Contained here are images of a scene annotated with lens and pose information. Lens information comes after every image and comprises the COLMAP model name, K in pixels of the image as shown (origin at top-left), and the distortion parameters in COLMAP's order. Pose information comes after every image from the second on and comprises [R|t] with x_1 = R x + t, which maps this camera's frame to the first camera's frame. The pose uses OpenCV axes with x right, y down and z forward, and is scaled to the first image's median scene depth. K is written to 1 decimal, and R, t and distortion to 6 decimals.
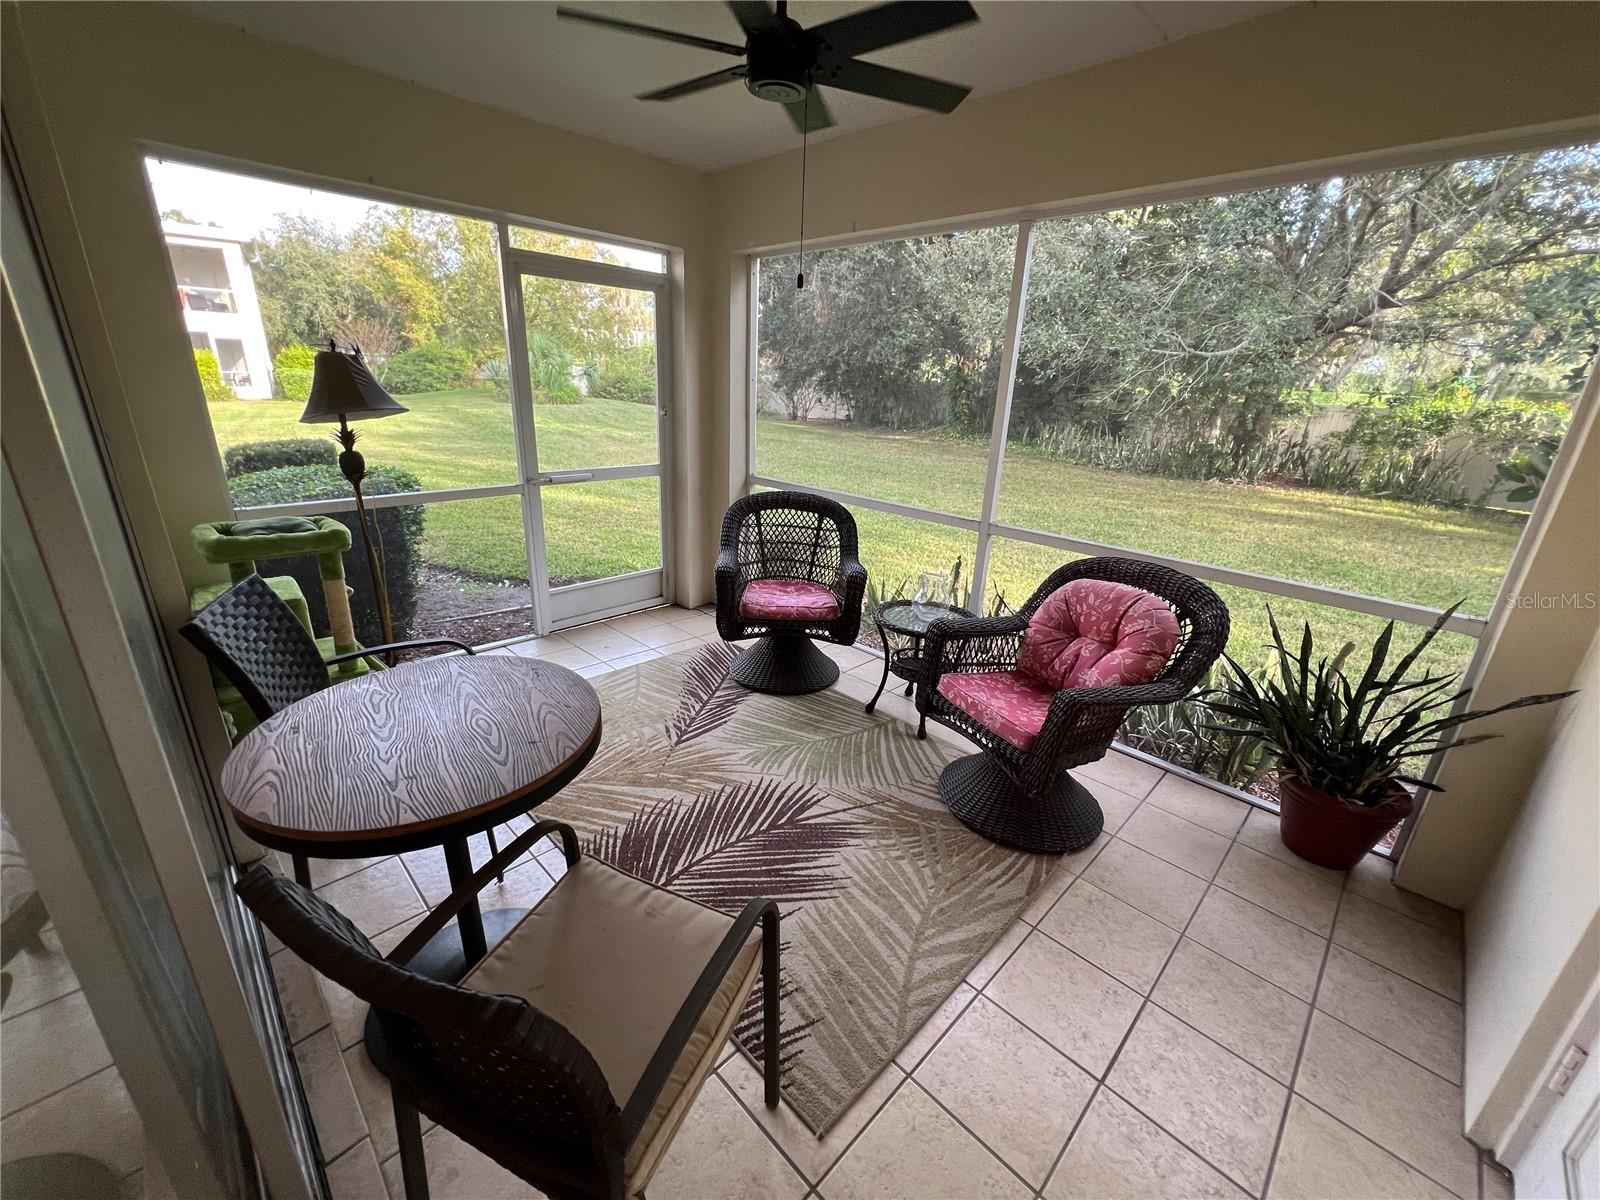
lens RADIAL K [[645.9, 0, 799.2], [0, 645.9, 604.7], [0, 0, 1]] dist [-0.002268, 0.000851]
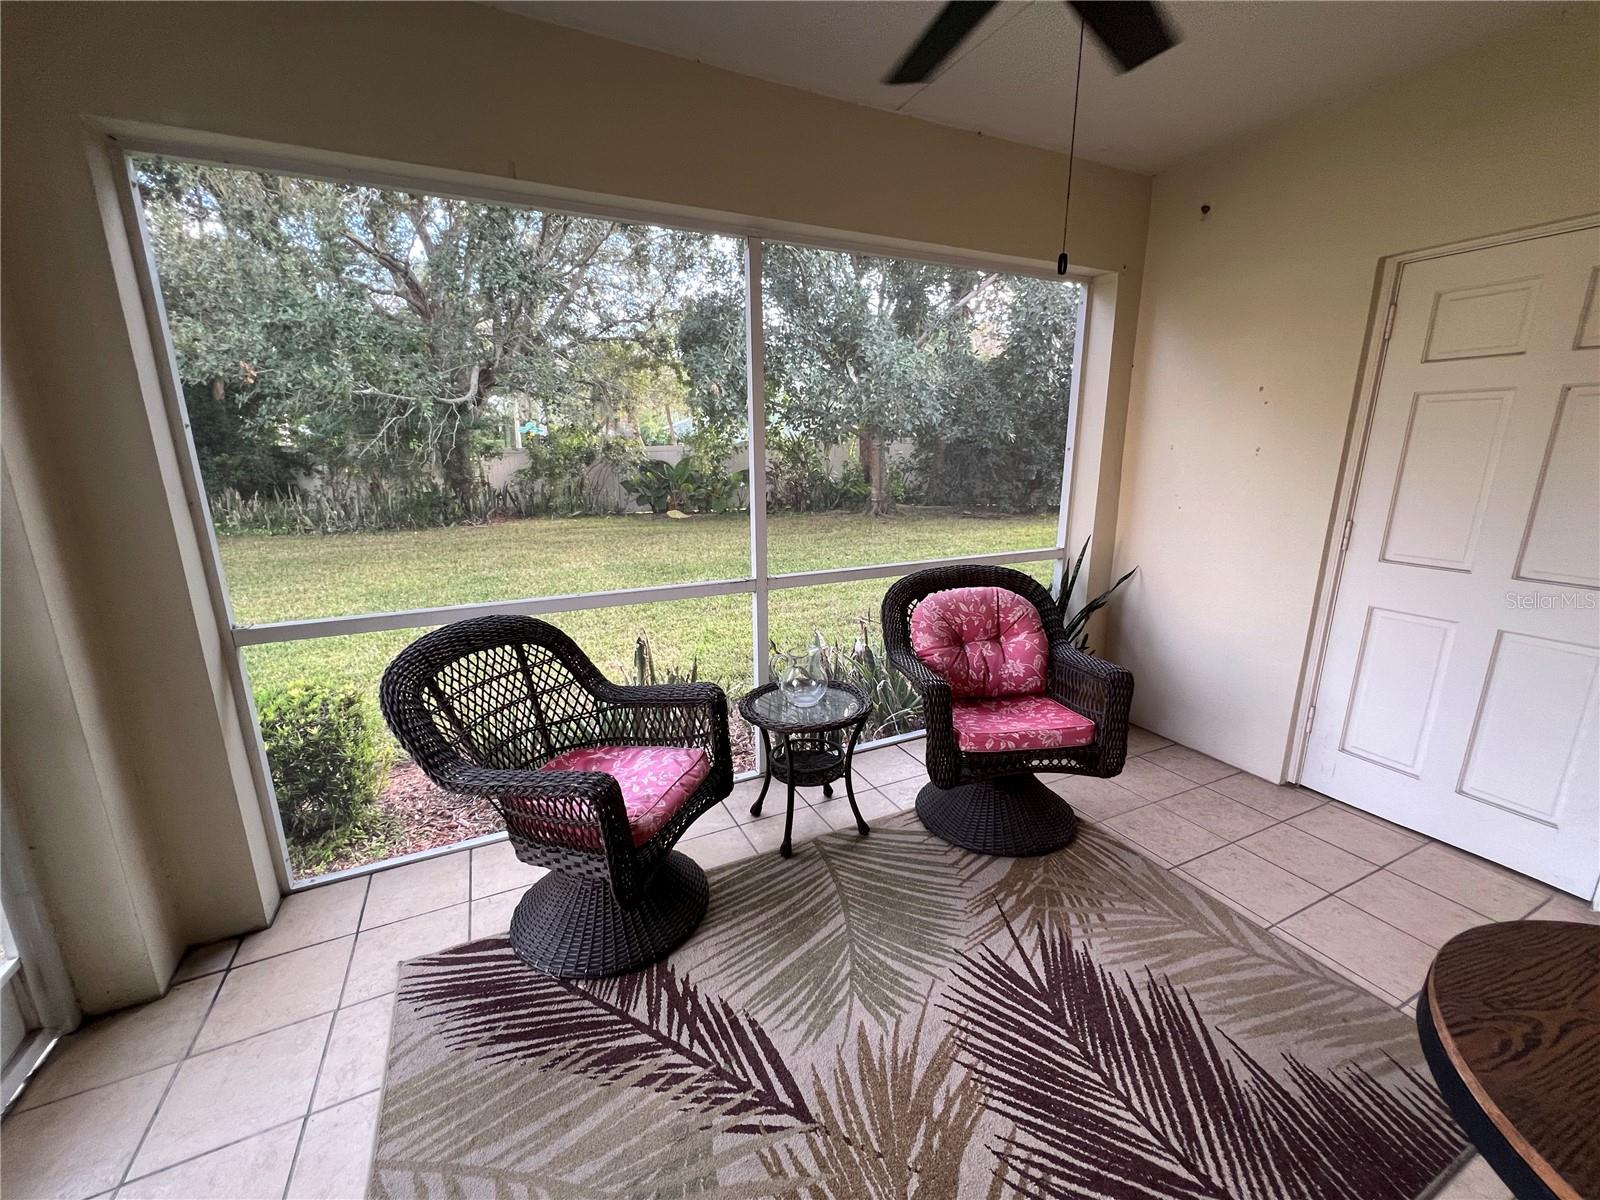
lens RADIAL K [[645.9, 0, 799.2], [0, 645.9, 596.4], [0, 0, 1]] dist [-0.002268, 0.000851]
pose [[0.324510, -0.255442, 0.910737, -0.623613], [0.330113, 0.932888, 0.144030, -0.273509], [-0.886407, 0.253907, 0.387057, 0.805972]]
